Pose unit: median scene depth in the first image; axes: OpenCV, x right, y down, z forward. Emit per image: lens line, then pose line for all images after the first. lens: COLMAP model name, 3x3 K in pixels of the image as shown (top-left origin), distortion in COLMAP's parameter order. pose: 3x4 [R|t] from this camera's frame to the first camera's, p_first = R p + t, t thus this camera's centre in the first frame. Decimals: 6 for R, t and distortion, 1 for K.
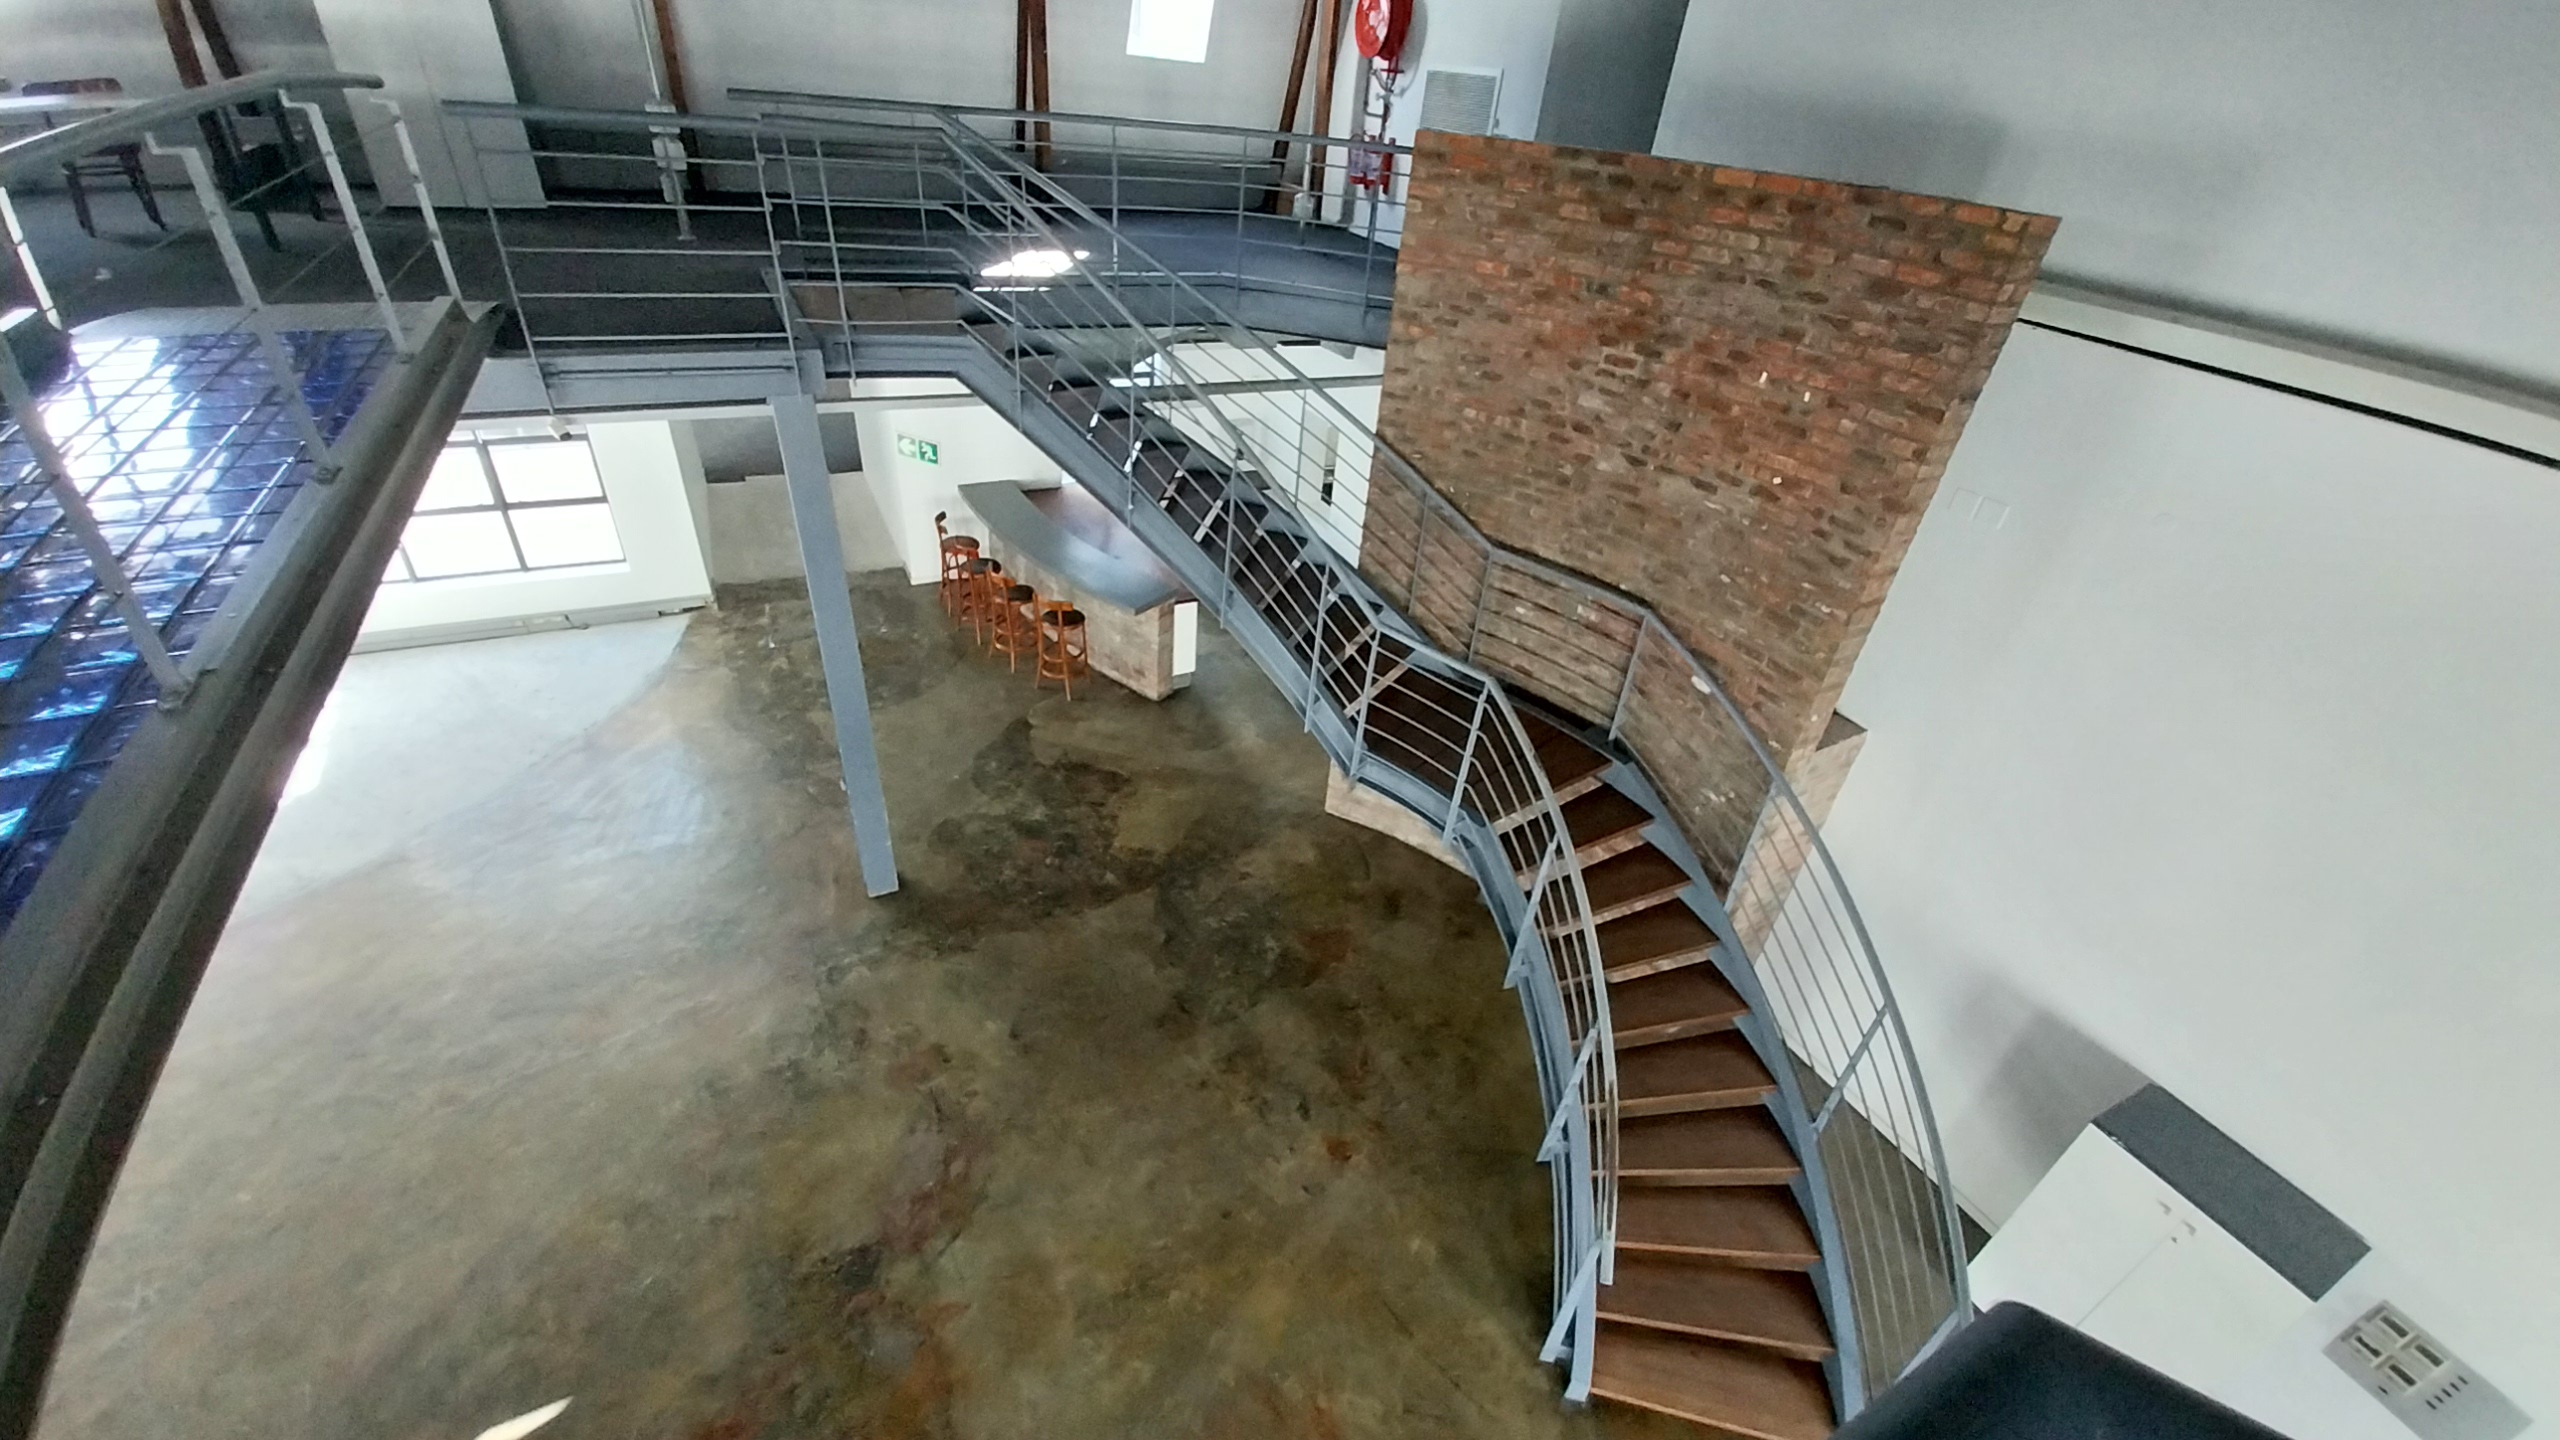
lens RADIAL K [[996.6, 0, 1286.5], [0, 996.6, 723.8], [0, 0, 1]] dist [0.000230, -0.000012]
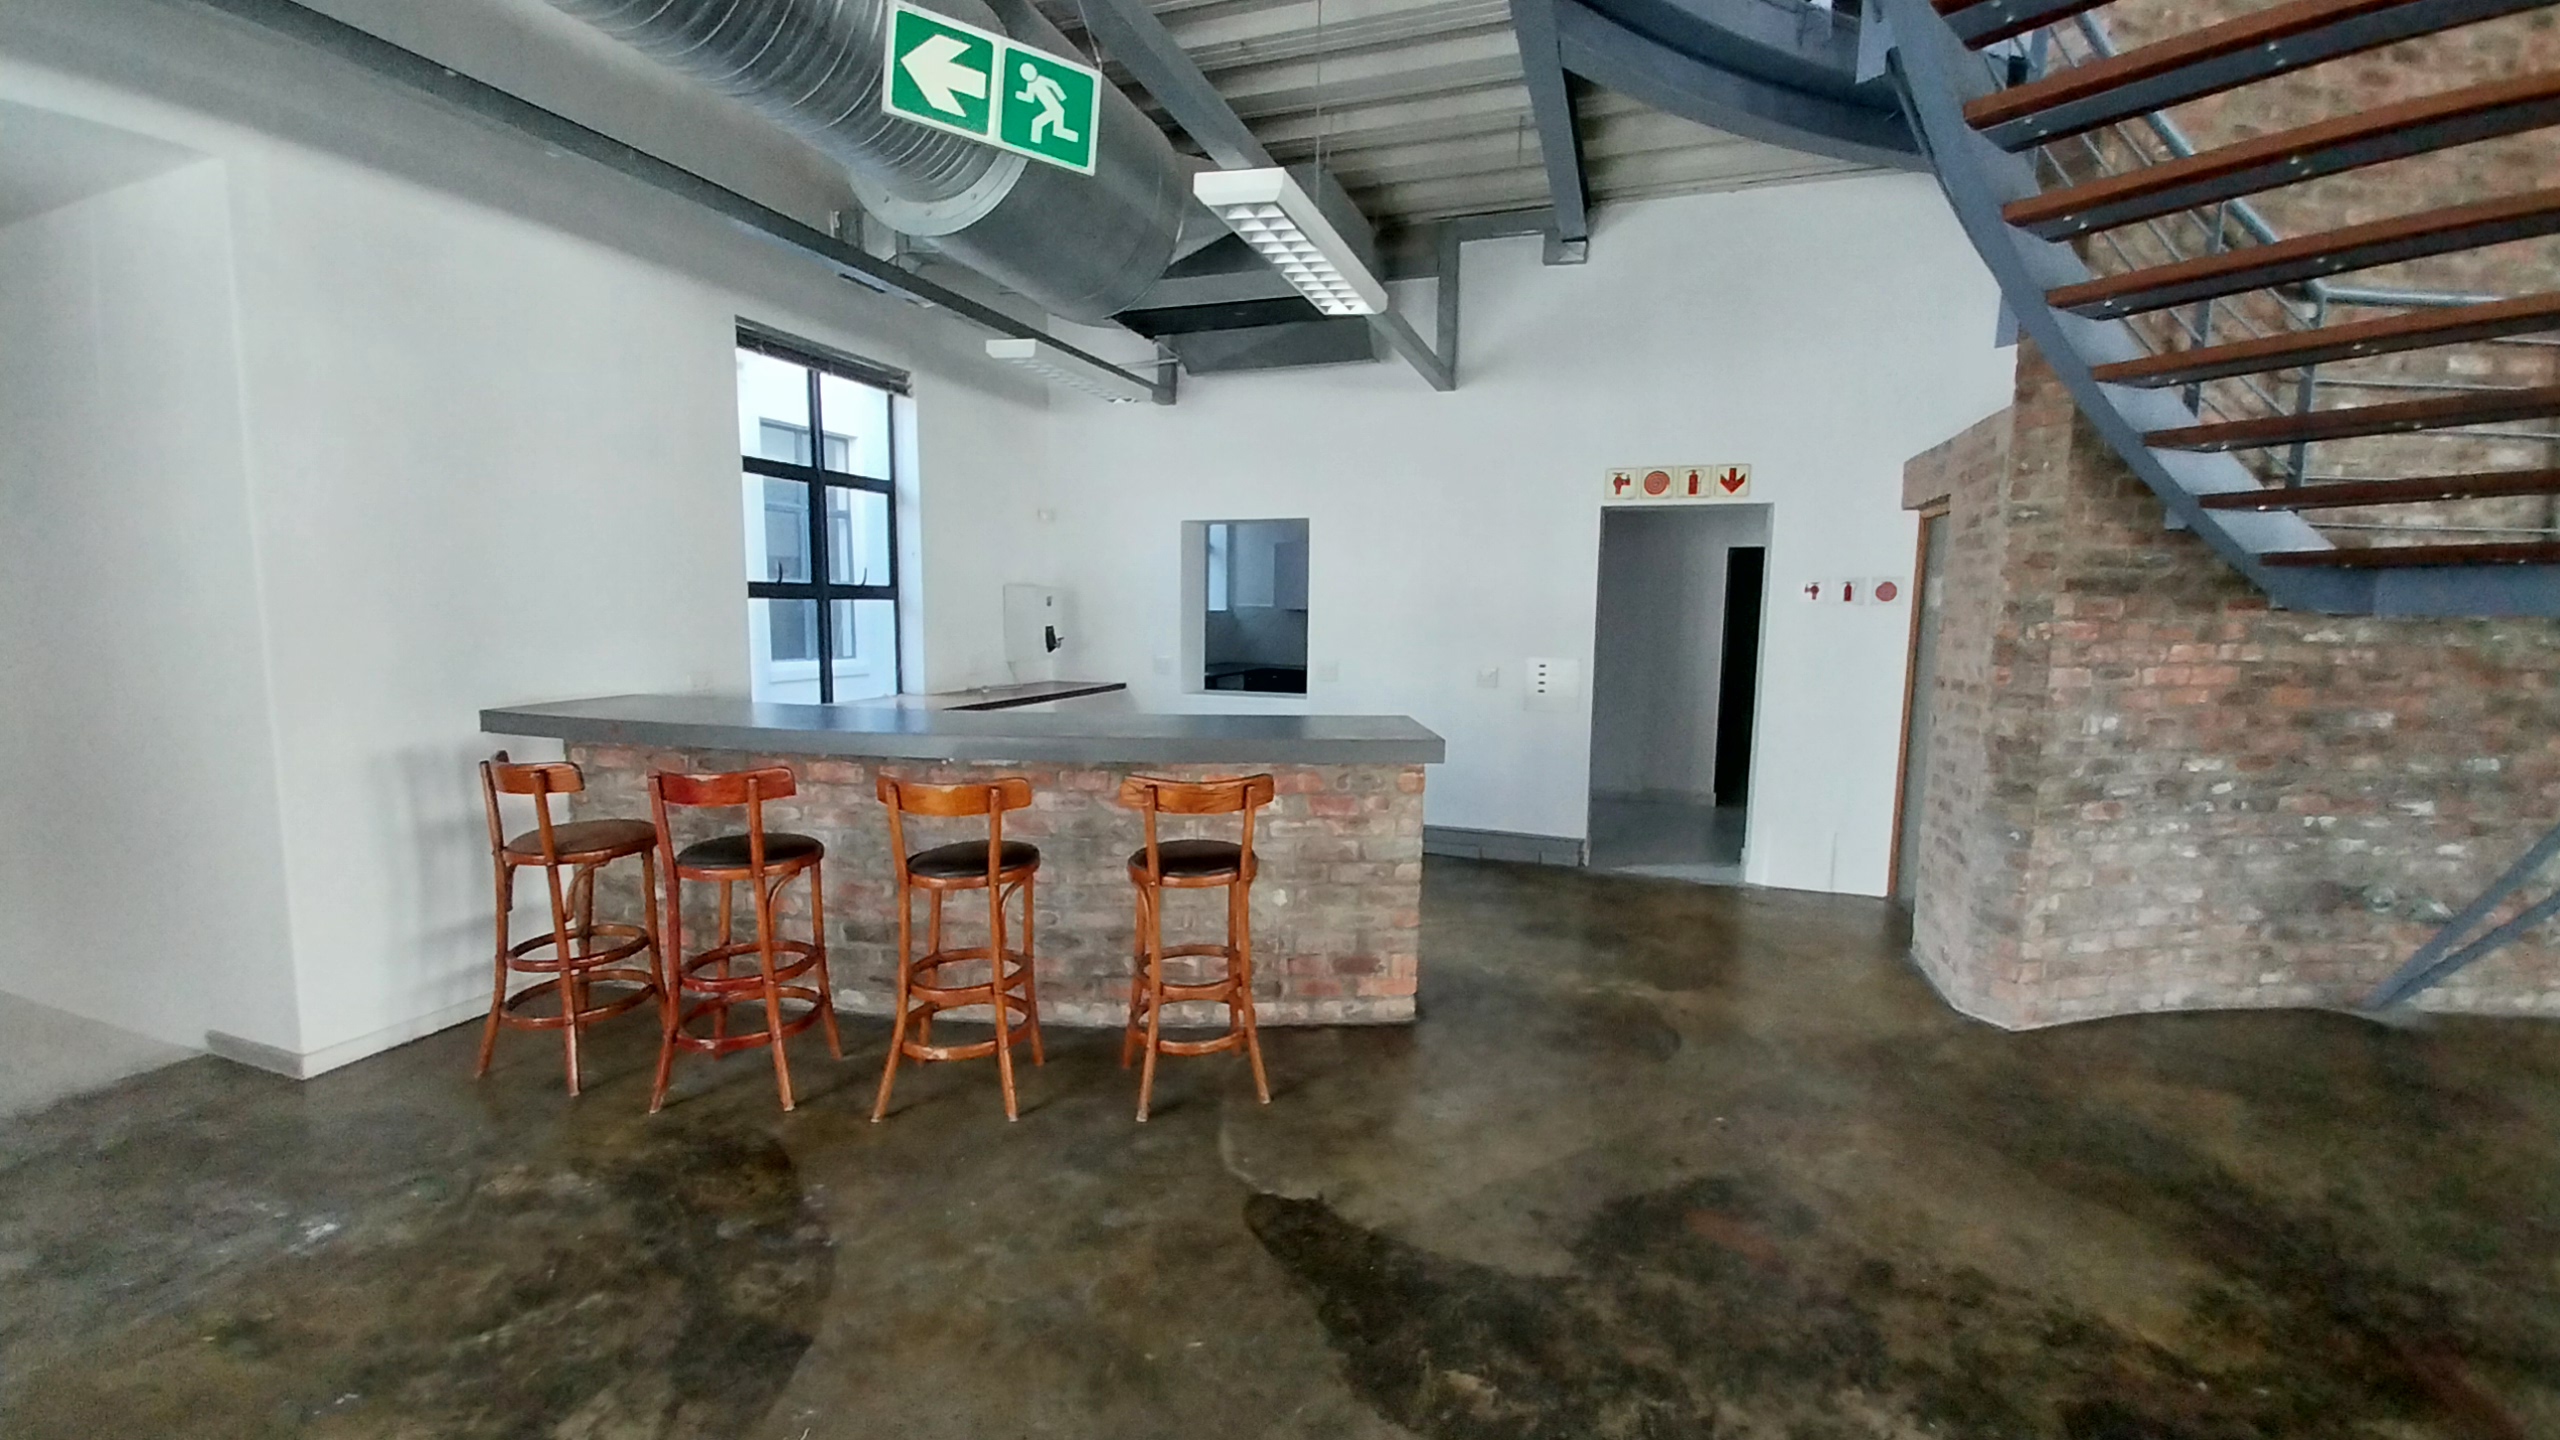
lens RADIAL K [[991.5, 0, 1296.0], [0, 991.5, 711.9], [0, 0, 1]] dist [0.001044, 0.000004]
pose [[0.719977, -0.147648, 0.678110, -0.676575], [0.420332, 0.870274, -0.256795, -0.080494], [-0.552226, 0.469918, 0.688639, 1.182393]]
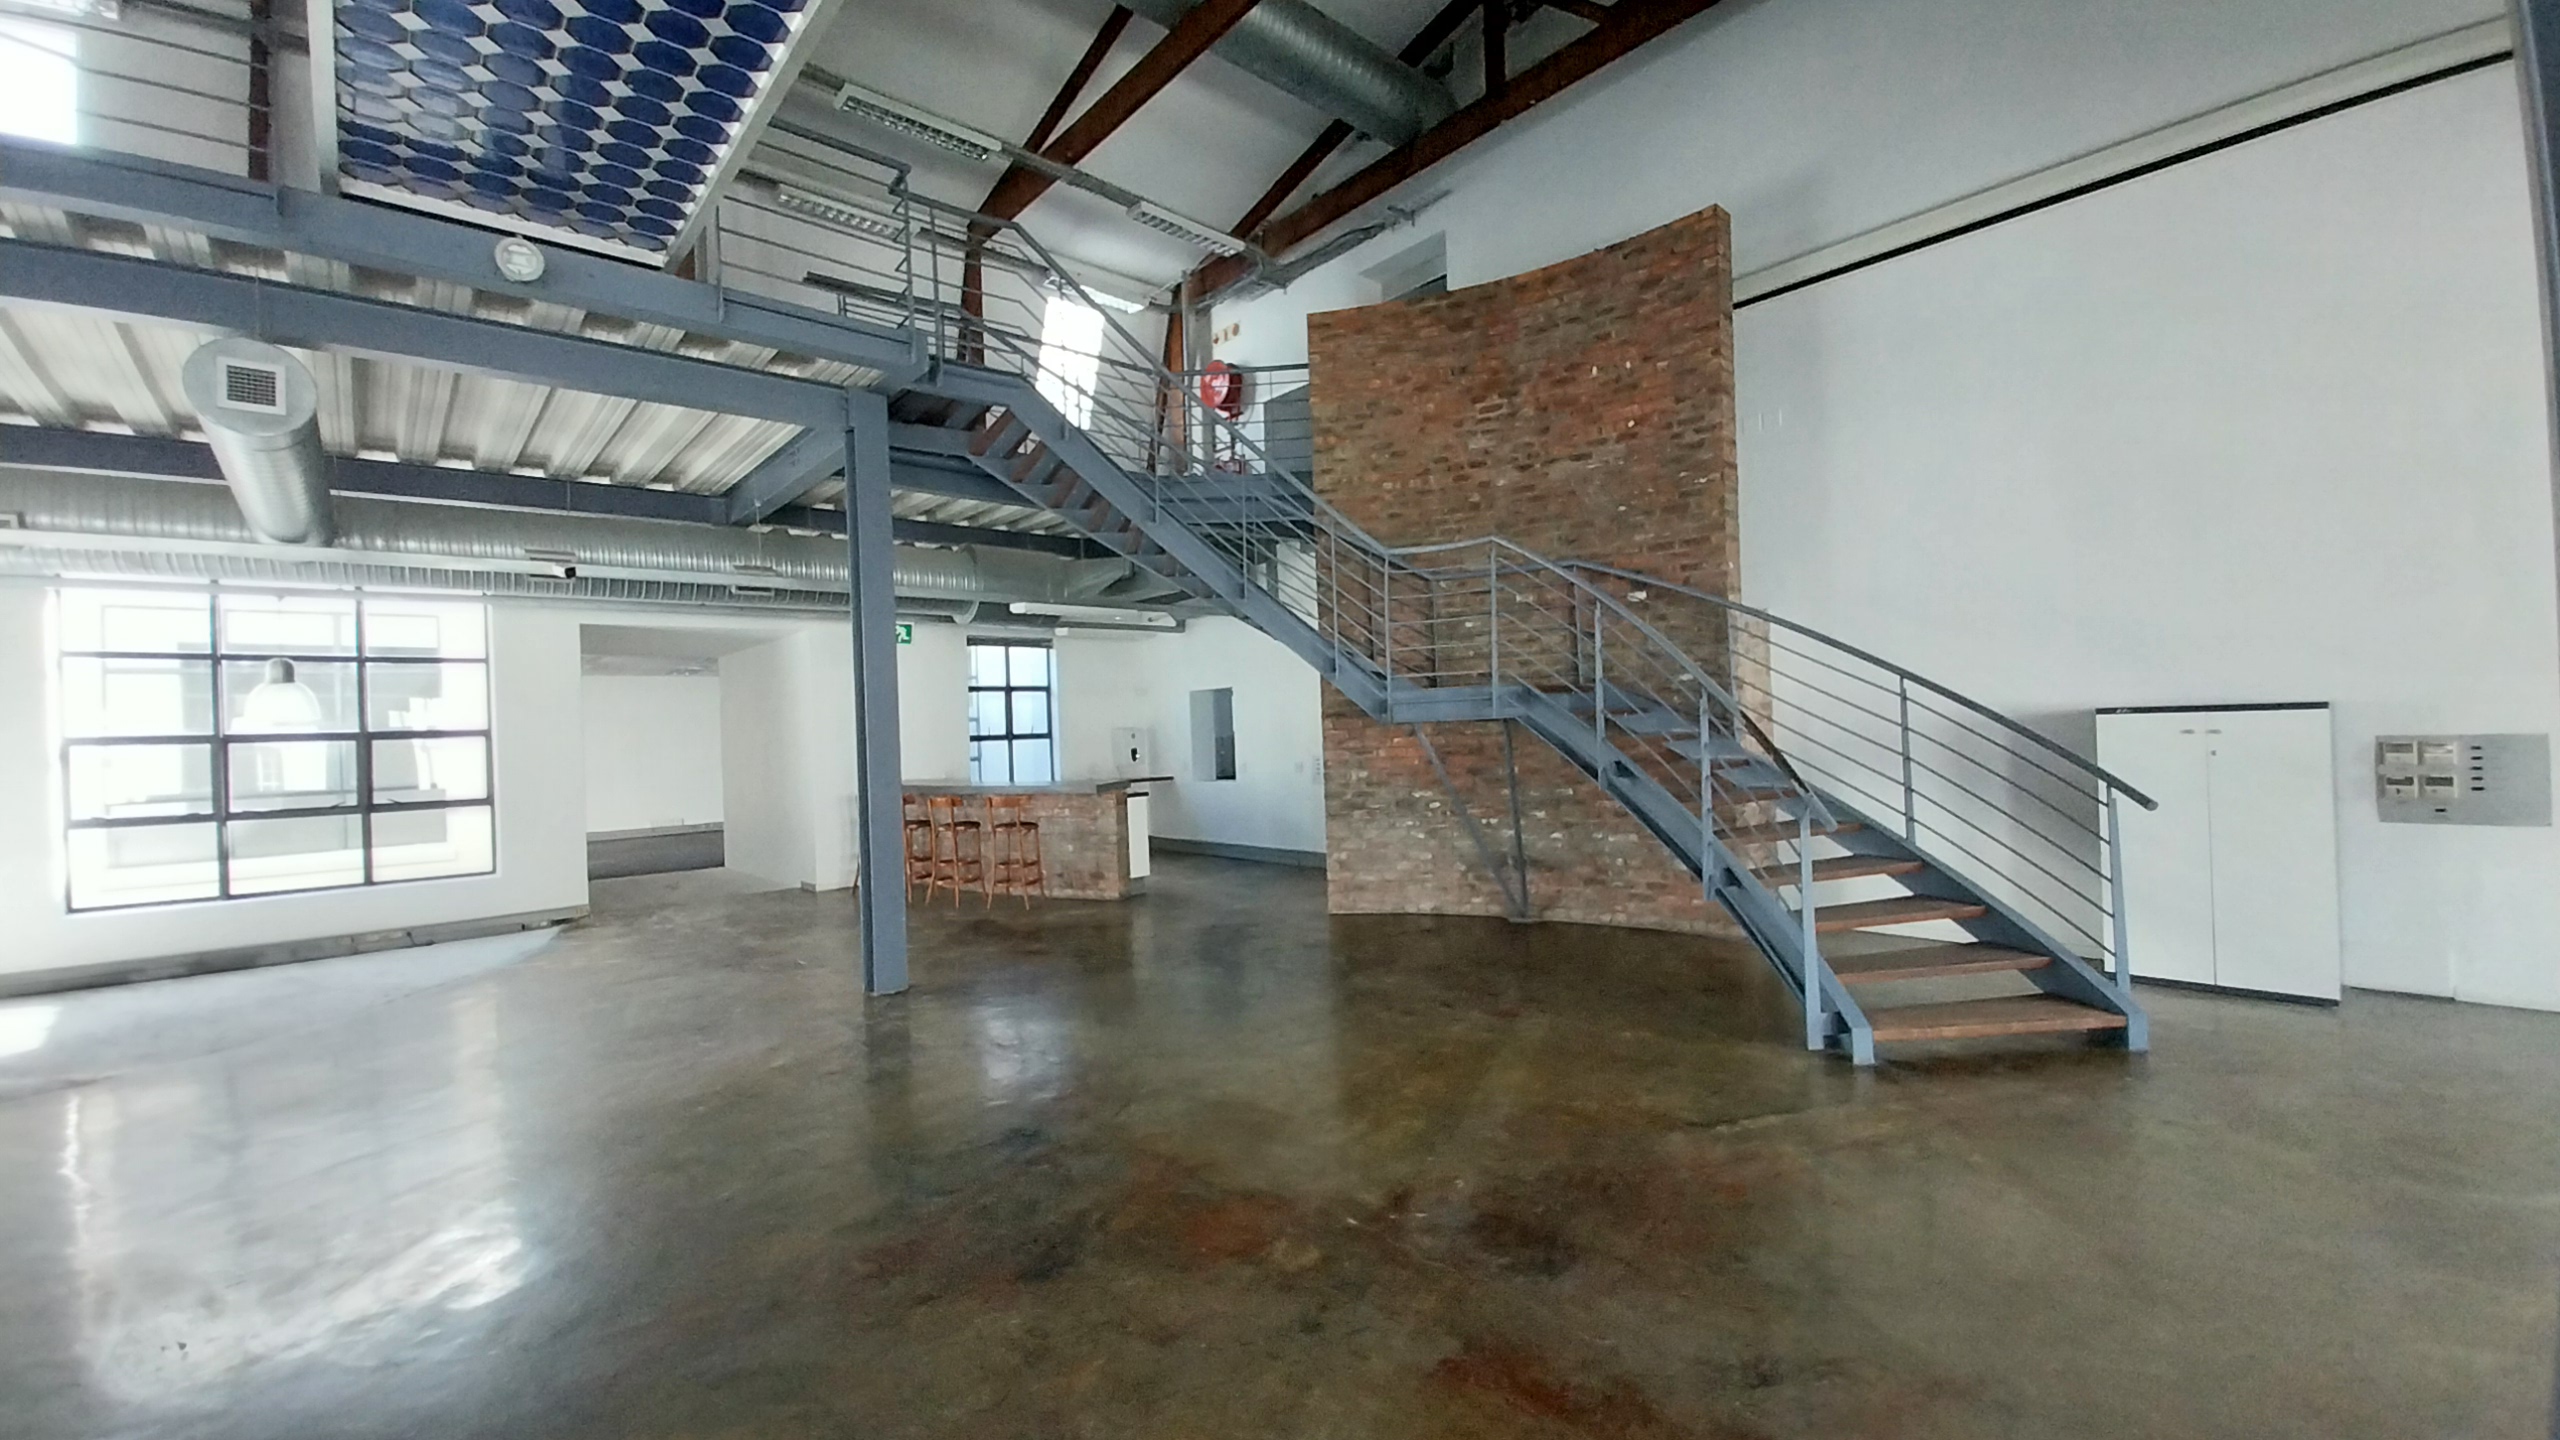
lens RADIAL K [[1017.3, 0, 1287.7], [0, 1017.3, 724.8], [0, 0, 1]] dist [0.003148, 0.000217]
pose [[0.959636, -0.119567, 0.254563, -0.340641], [0.239903, 0.820395, -0.519037, 0.648385], [-0.146783, 0.559157, 0.815965, 0.130354]]
